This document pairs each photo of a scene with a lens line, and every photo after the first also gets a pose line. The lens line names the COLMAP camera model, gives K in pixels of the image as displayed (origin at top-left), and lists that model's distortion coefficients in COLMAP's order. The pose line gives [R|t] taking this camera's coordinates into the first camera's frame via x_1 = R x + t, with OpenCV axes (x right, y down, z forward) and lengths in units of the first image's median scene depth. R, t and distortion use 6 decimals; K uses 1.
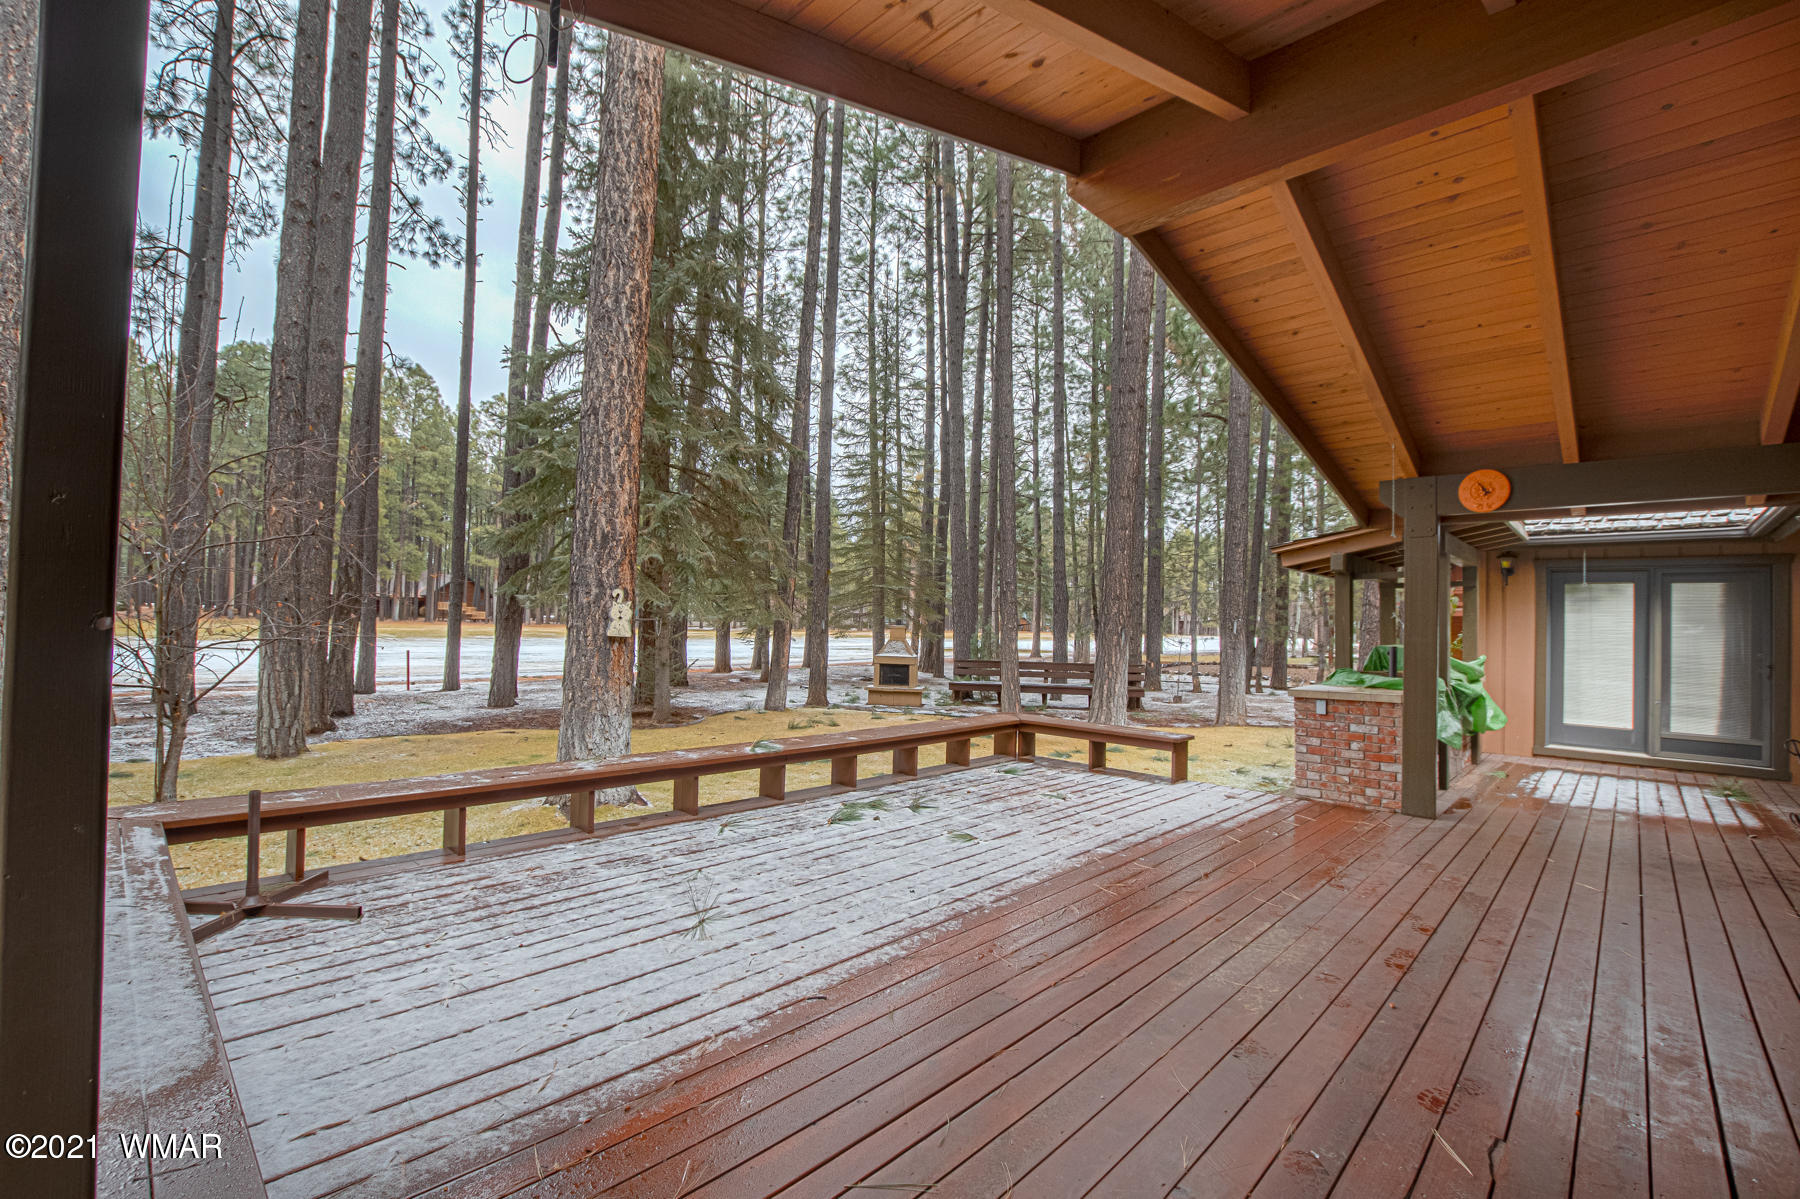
lens RADIAL K [[779.4, 0, 900.7], [0, 779.4, 605.3], [0, 0, 1]] dist [-0.018730, 0.000143]
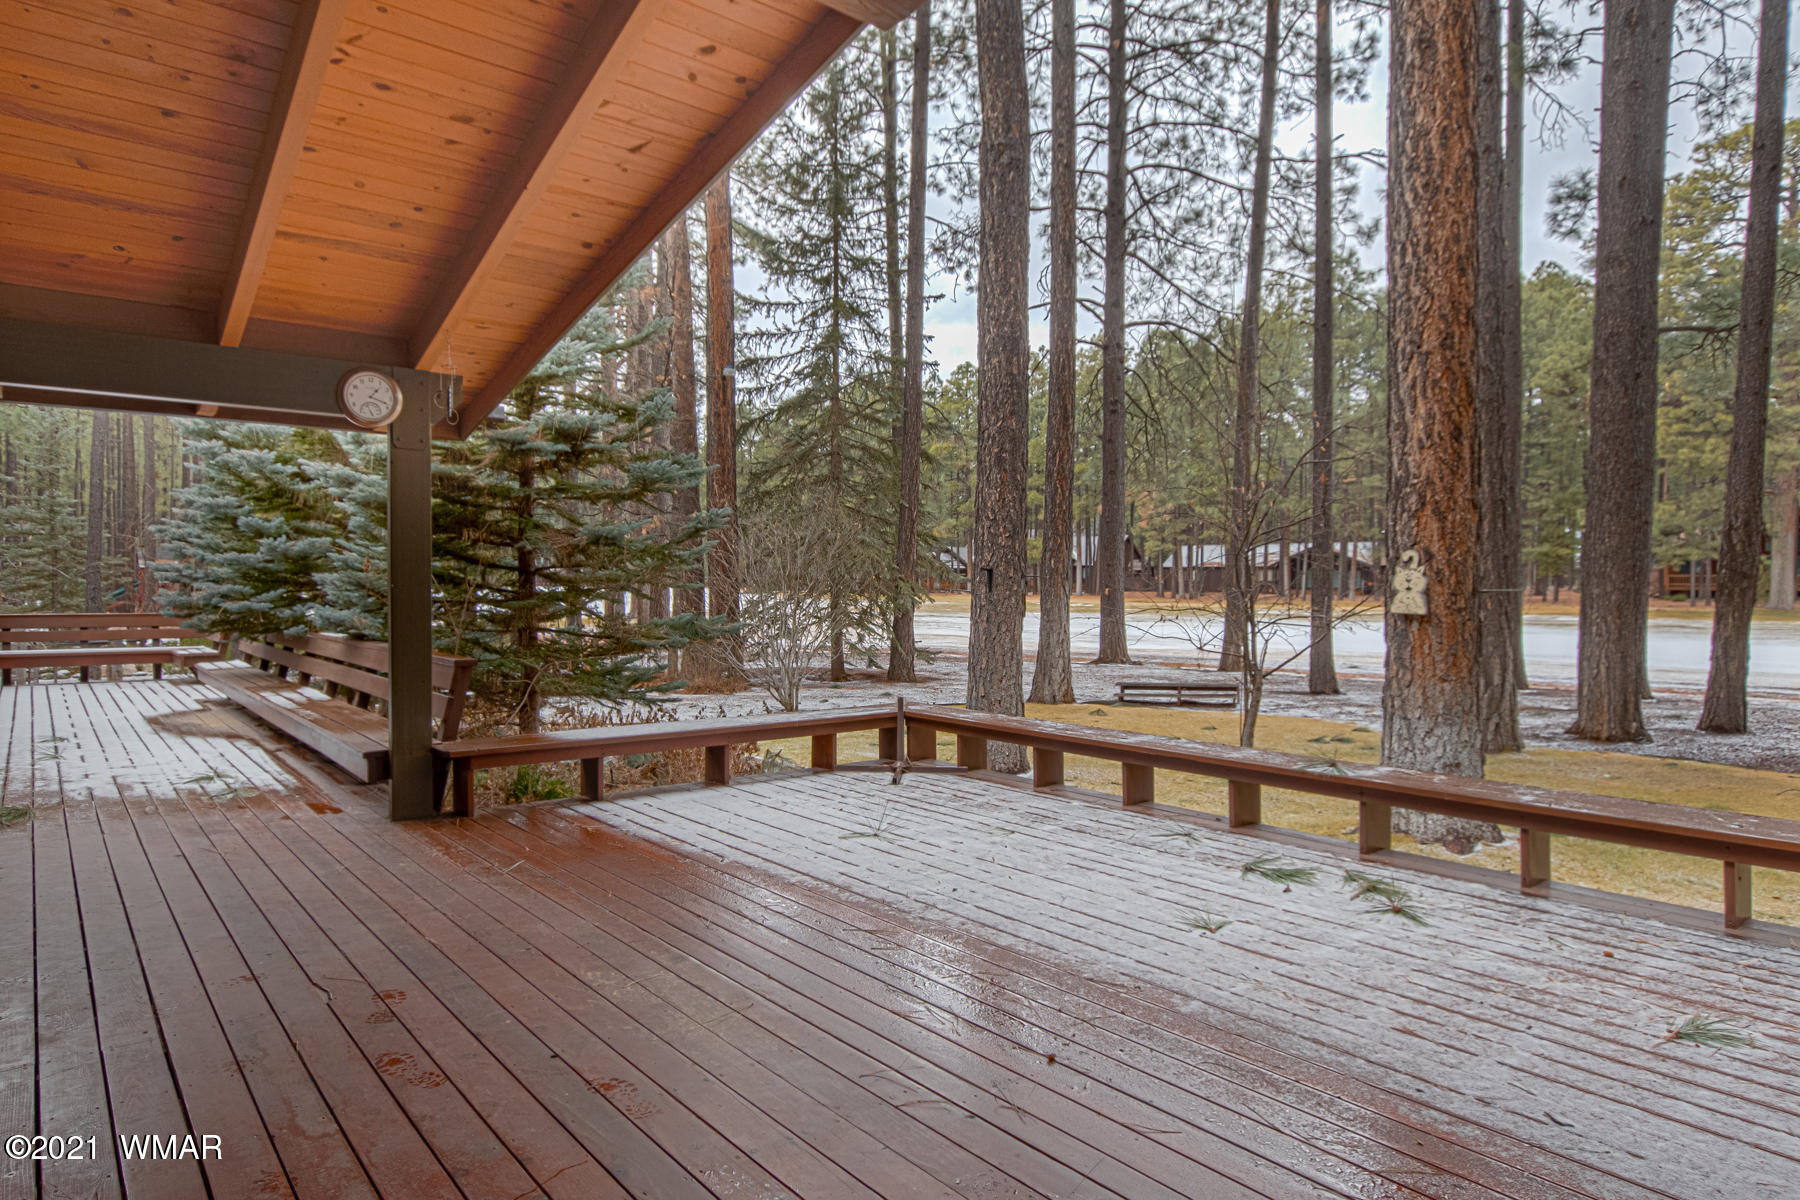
lens RADIAL K [[1044.2, 0, 898.3], [0, 1044.2, 603.3], [0, 0, 1]] dist [-0.004619, 0.000308]
pose [[-0.114049, -0.011571, -0.993408, 0.991573], [0.019821, 0.999707, -0.013920, 0.049623], [0.993277, -0.021278, -0.113787, 0.892388]]
